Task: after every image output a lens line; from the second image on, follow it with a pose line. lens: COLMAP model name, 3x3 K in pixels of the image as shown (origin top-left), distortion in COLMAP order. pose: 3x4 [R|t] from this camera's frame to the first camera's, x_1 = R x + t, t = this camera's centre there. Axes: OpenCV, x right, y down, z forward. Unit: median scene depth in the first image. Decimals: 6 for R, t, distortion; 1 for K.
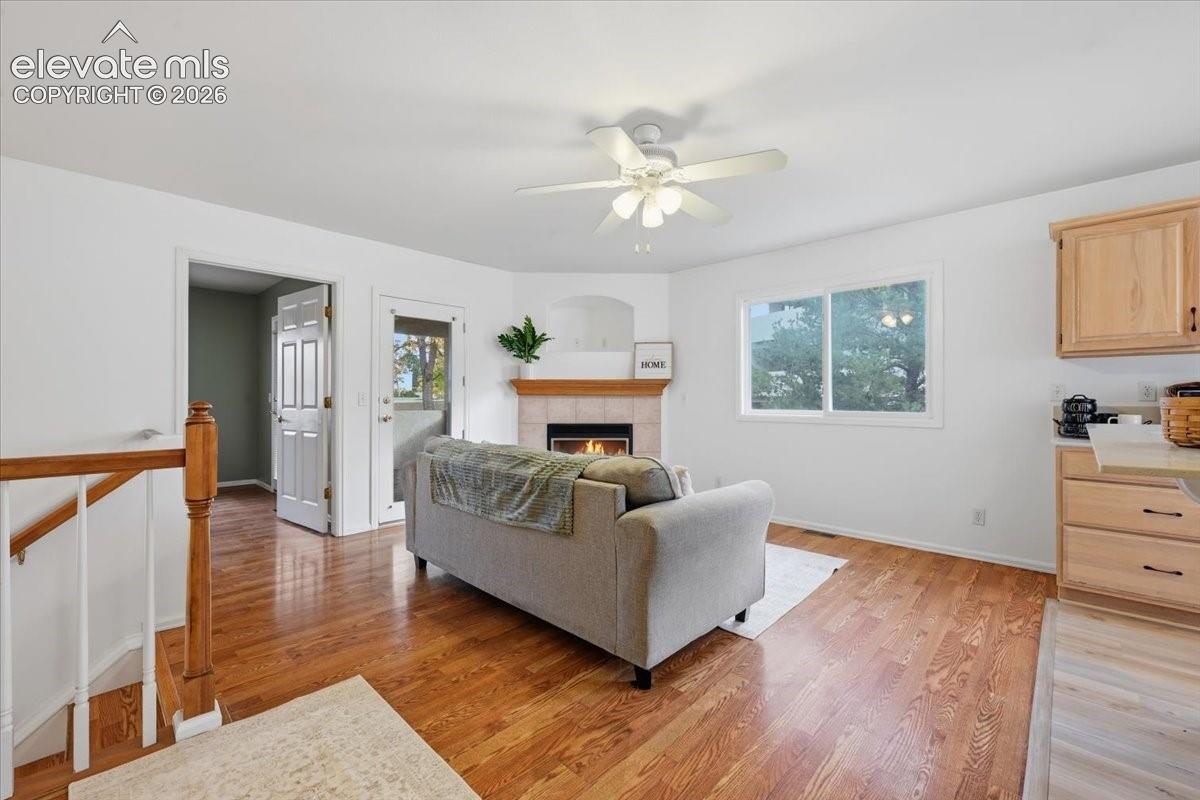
lens RADIAL K [[493.0, 0, 604.0], [0, 493.0, 390.3], [0, 0, 1]] dist [-0.000382, 0.000238]
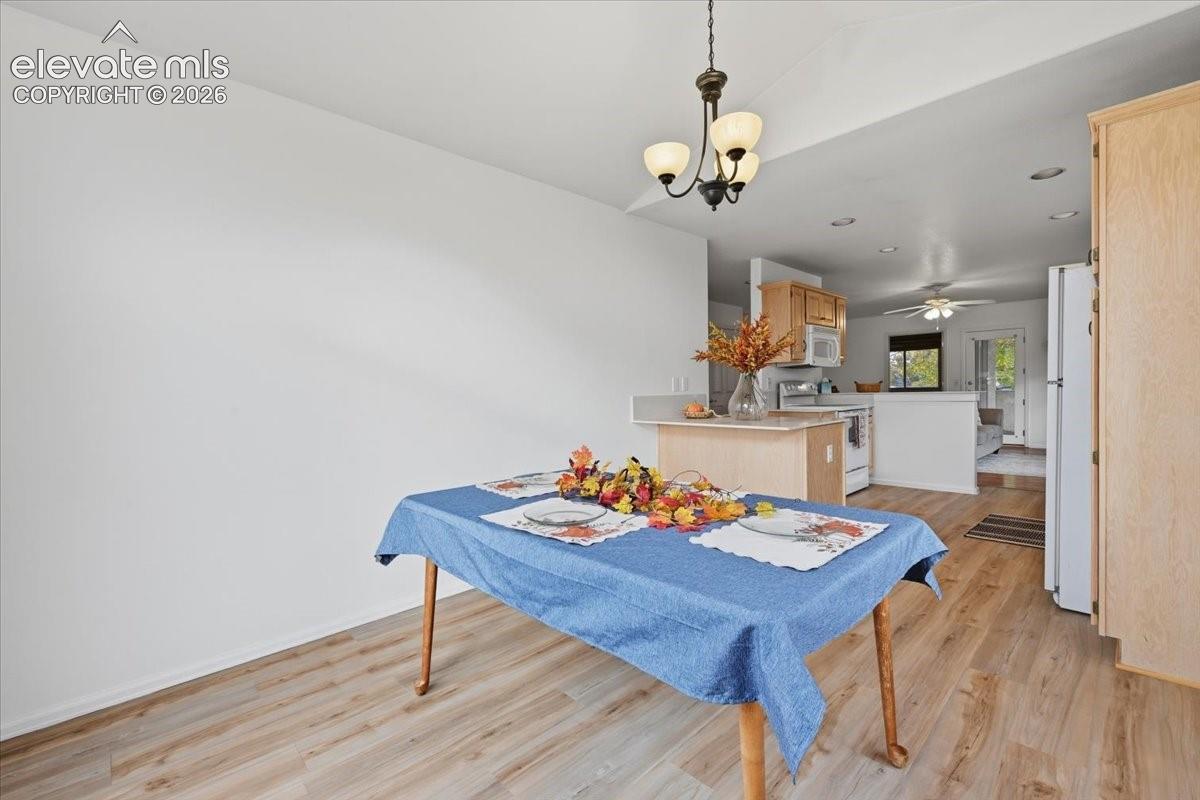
lens RADIAL K [[499.3, 0, 600.0], [0, 499.3, 400.0], [0, 0, 1]] dist [-0.002452, -0.000157]
pose [[-0.051347, 0.019760, -0.998485, 1.482337], [0.039351, 0.999068, 0.017747, -0.004753], [0.997905, -0.038380, -0.052077, -0.377917]]
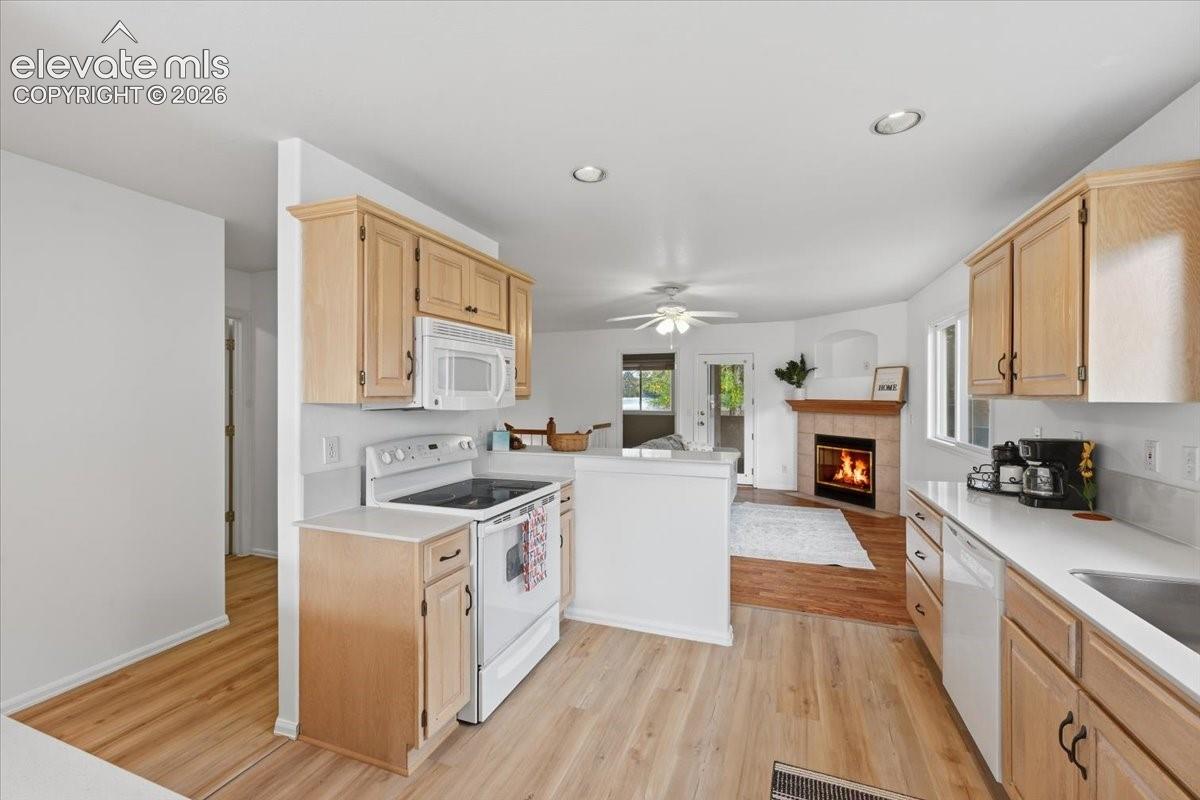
lens RADIAL K [[488.5, 0, 603.8], [0, 488.5, 396.1], [0, 0, 1]] dist [-0.001058, 0.000092]
pose [[0.396279, 0.003331, -0.918124, 0.888826], [0.015421, 0.999828, 0.010283, -0.056097], [0.918001, -0.018233, 0.396160, -0.018278]]
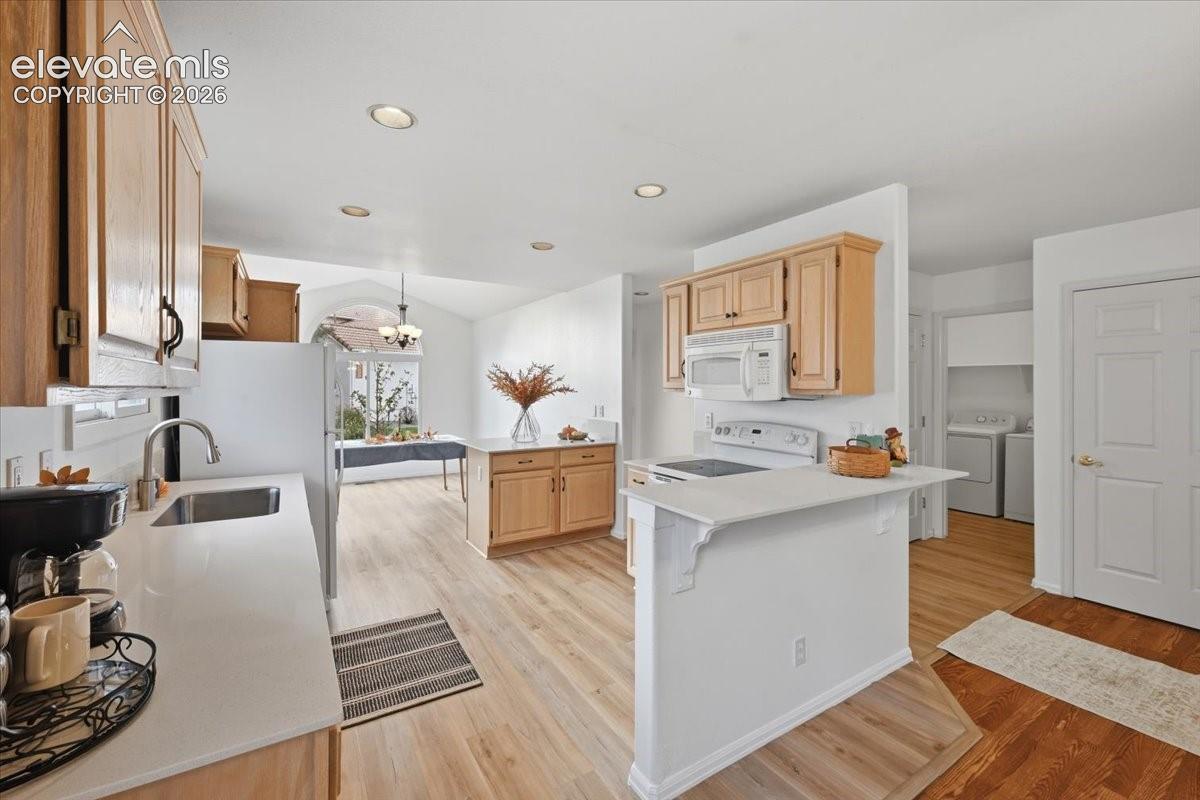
lens RADIAL K [[493.0, 0, 604.0], [0, 493.0, 390.3], [0, 0, 1]] dist [-0.000382, 0.000238]
pose [[-0.971686, -0.005379, 0.236216, 0.377773], [-0.007972, 0.999918, -0.010023, -0.044604], [-0.236143, -0.011622, -0.971649, 0.675109]]
